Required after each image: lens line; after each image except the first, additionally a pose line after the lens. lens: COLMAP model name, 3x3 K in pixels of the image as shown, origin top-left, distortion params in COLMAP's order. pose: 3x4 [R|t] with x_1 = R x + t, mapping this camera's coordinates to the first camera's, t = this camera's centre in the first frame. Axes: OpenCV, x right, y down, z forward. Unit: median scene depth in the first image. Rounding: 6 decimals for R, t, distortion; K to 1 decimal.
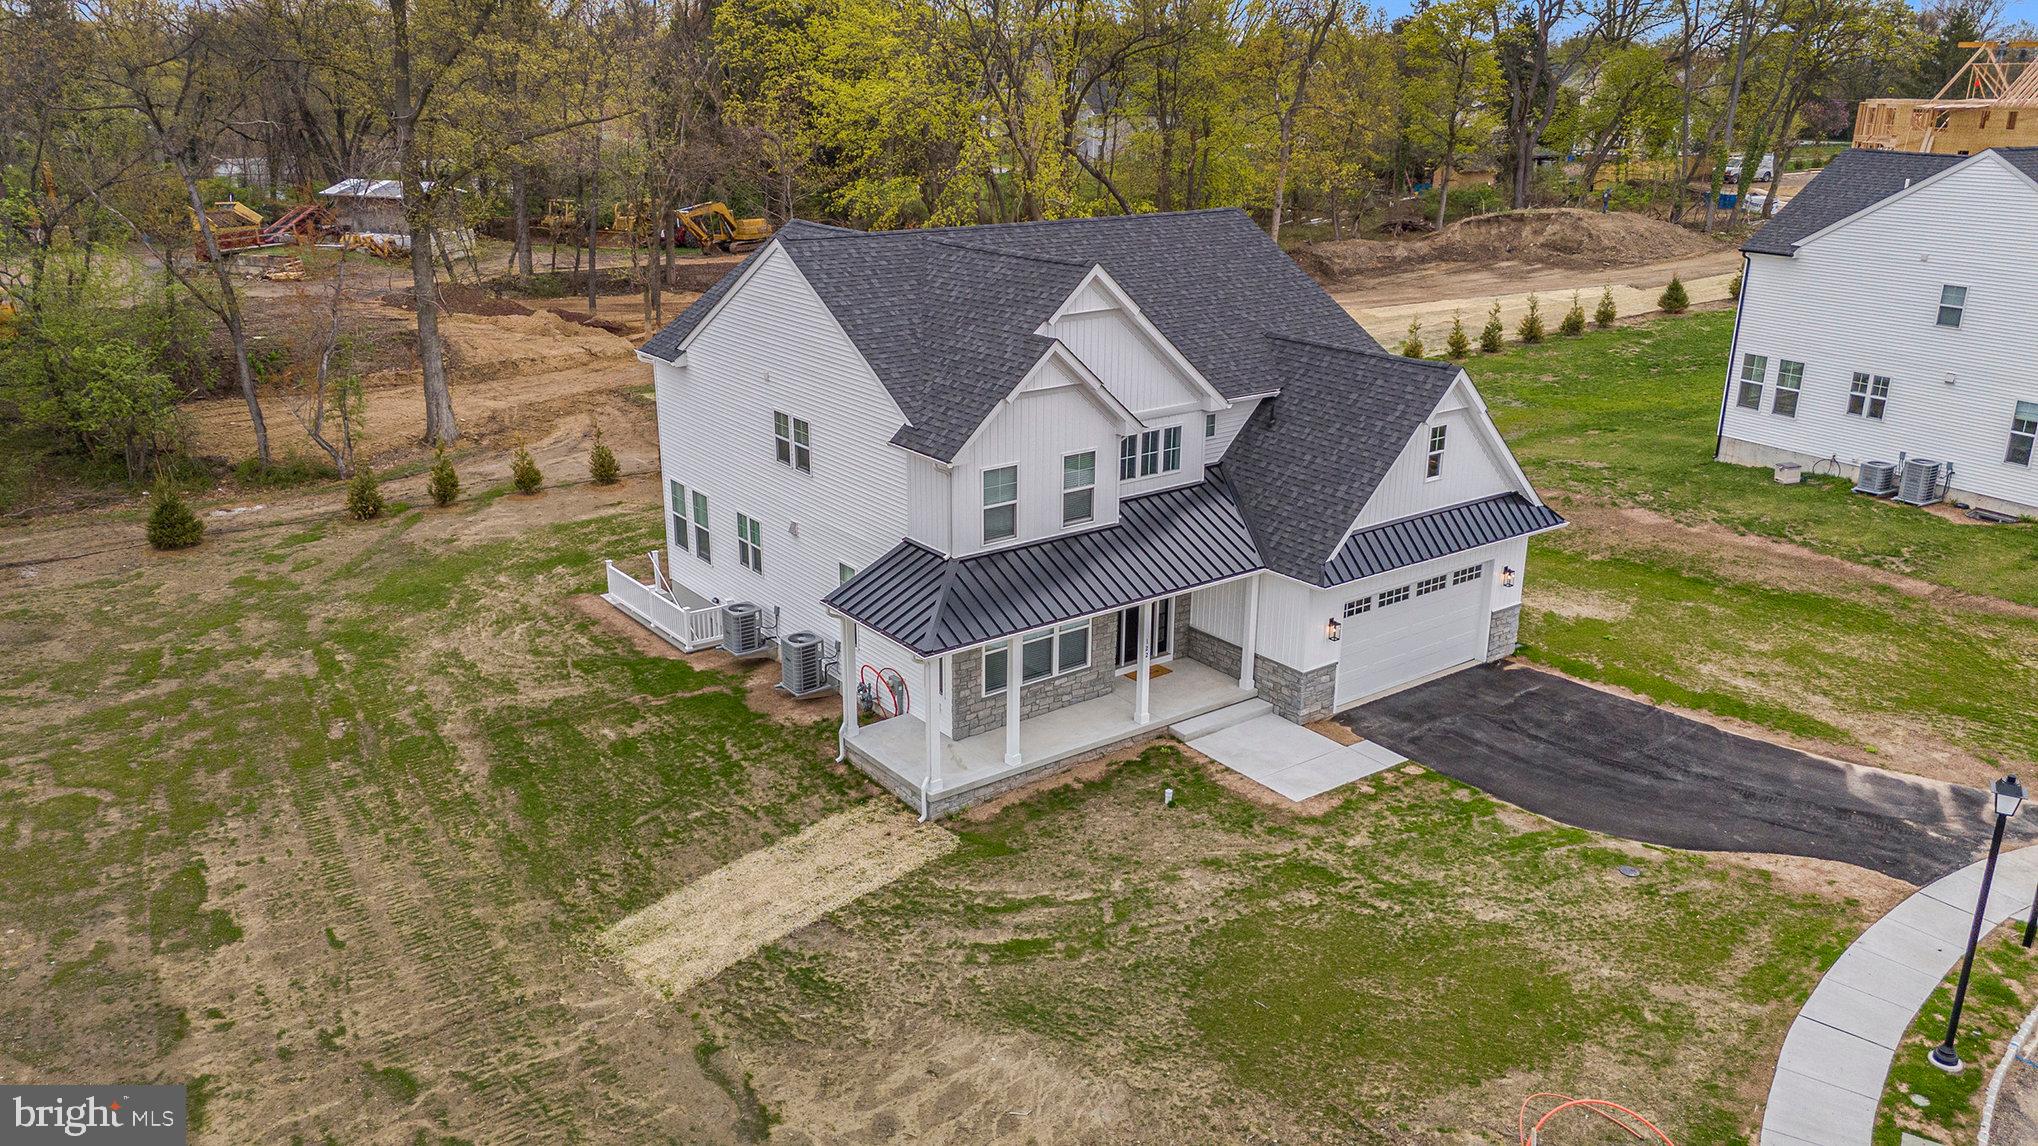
lens RADIAL K [[1506.5, 0, 1017.7], [0, 1506.5, 562.4], [0, 0, 1]] dist [0.049217, -0.019508]
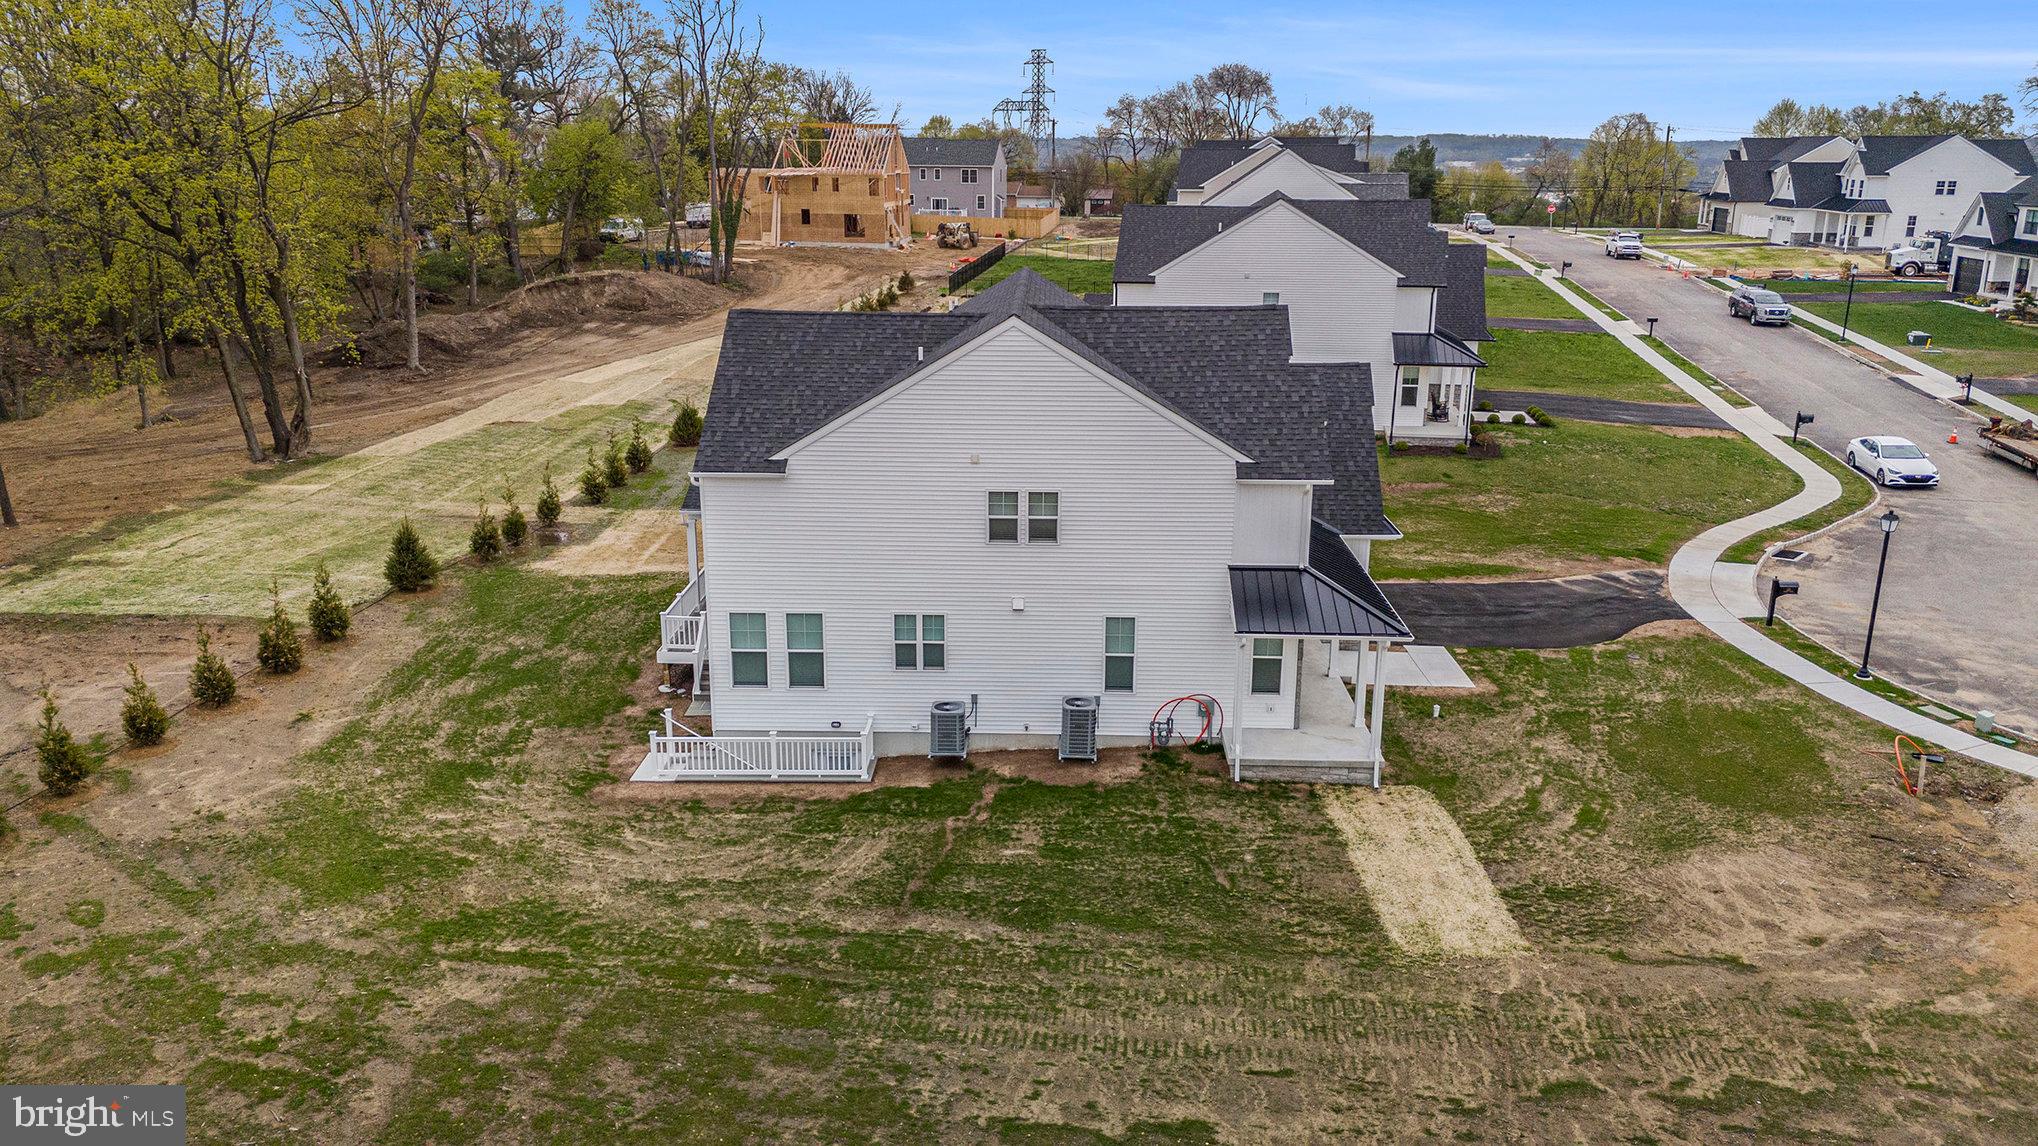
lens RADIAL K [[1506.5, 0, 1015.4], [0, 1506.5, 560.9], [0, 0, 1]] dist [0.049217, -0.019508]
pose [[0.621242, -0.212322, 0.754306, -0.932872], [0.243599, 0.967227, 0.071628, -0.127546], [-0.744794, 0.139250, 0.652604, 0.368131]]
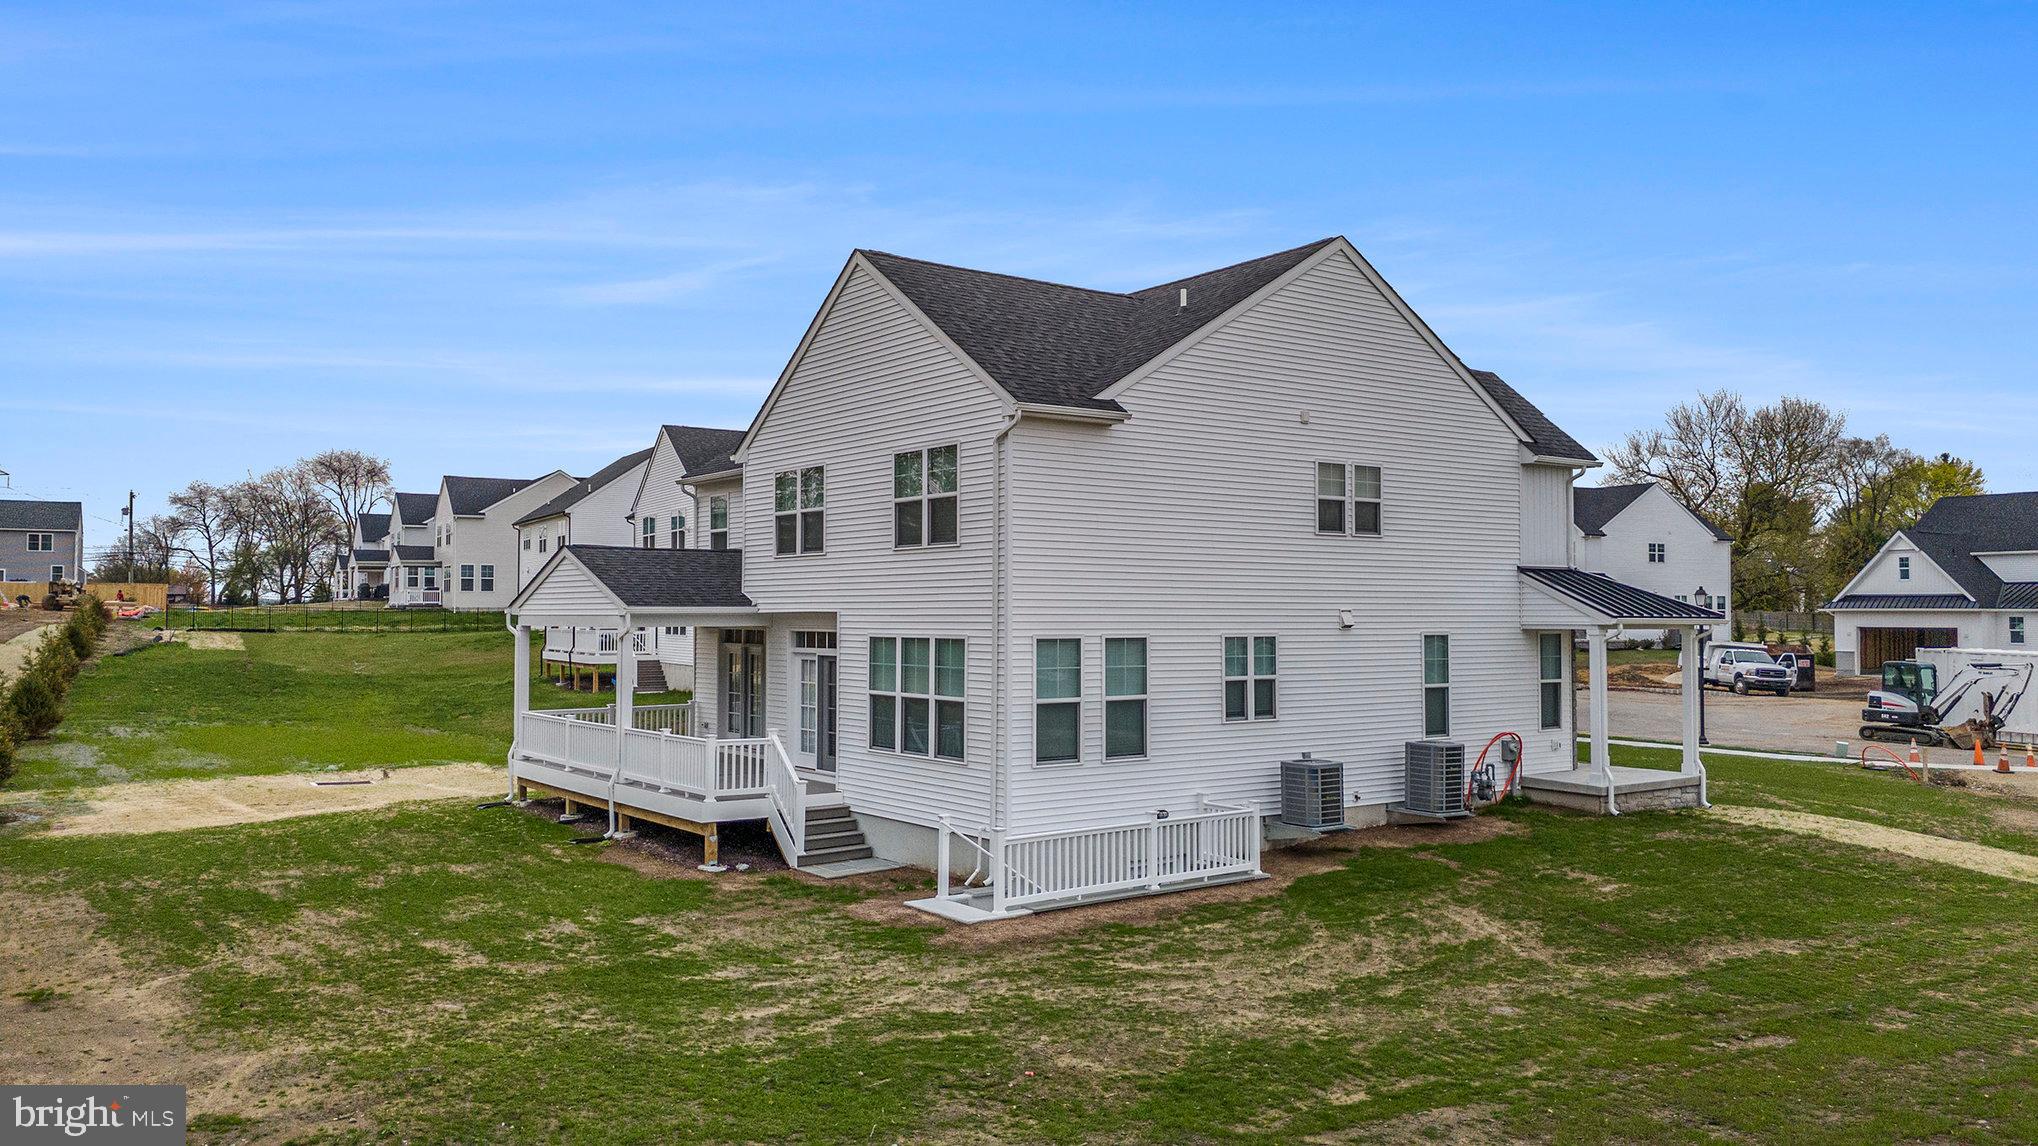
lens RADIAL K [[1506.5, 0, 1023.3], [0, 1506.5, 578.3], [0, 0, 1]] dist [0.049217, -0.019508]
pose [[0.008300, 0.016932, 0.999822, -0.931409], [0.311112, 0.950190, -0.018674, -0.080892], [-0.950337, 0.311212, 0.002619, 1.196698]]
